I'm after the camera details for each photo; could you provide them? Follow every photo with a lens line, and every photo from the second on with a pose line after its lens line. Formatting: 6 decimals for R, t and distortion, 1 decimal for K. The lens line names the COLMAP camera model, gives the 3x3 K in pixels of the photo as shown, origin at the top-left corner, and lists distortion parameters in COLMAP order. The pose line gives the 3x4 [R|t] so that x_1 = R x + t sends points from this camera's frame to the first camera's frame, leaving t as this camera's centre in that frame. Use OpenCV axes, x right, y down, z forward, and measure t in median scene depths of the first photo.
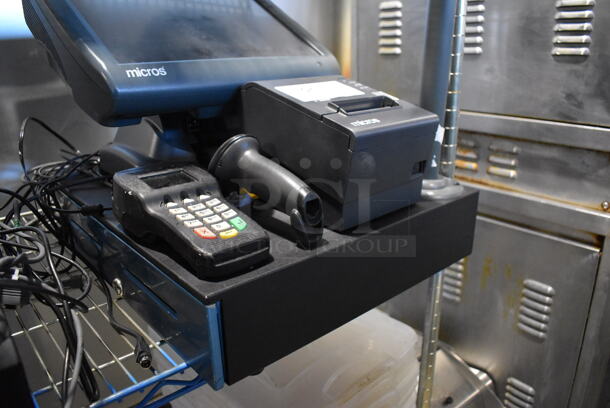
lens RADIAL K [[459.1, 0, 305.0], [0, 459.1, 204.0], [0, 0, 1]] dist [-0.072207, -0.002619]
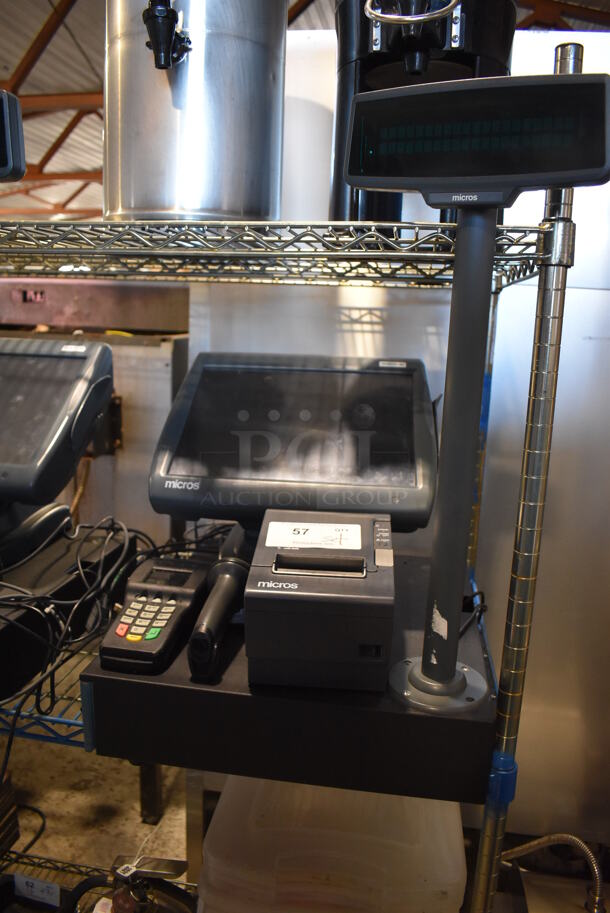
lens RADIAL K [[687.2, 0, 305.0], [0, 687.2, 456.5], [0, 0, 1]] dist [-0.072207, -0.002619]
pose [[0.642345, 0.175294, -0.746100, 1.270072], [-0.285687, 0.958096, -0.020857, -0.446929], [0.711180, 0.226548, 0.665507, 0.016092]]
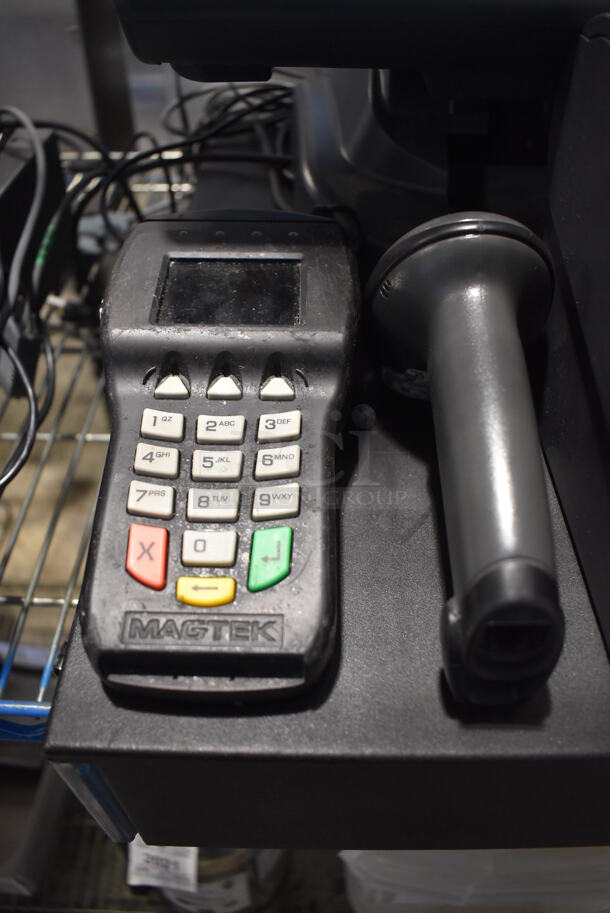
lens RADIAL K [[687.2, 0, 305.0], [0, 687.2, 456.5], [0, 0, 1]] dist [-0.072207, -0.002619]
pose [[0.740248, 0.486193, -0.464381, 0.053136], [-0.226153, 0.830512, 0.509022, -0.244374], [0.633157, -0.271781, 0.724739, 0.669881]]
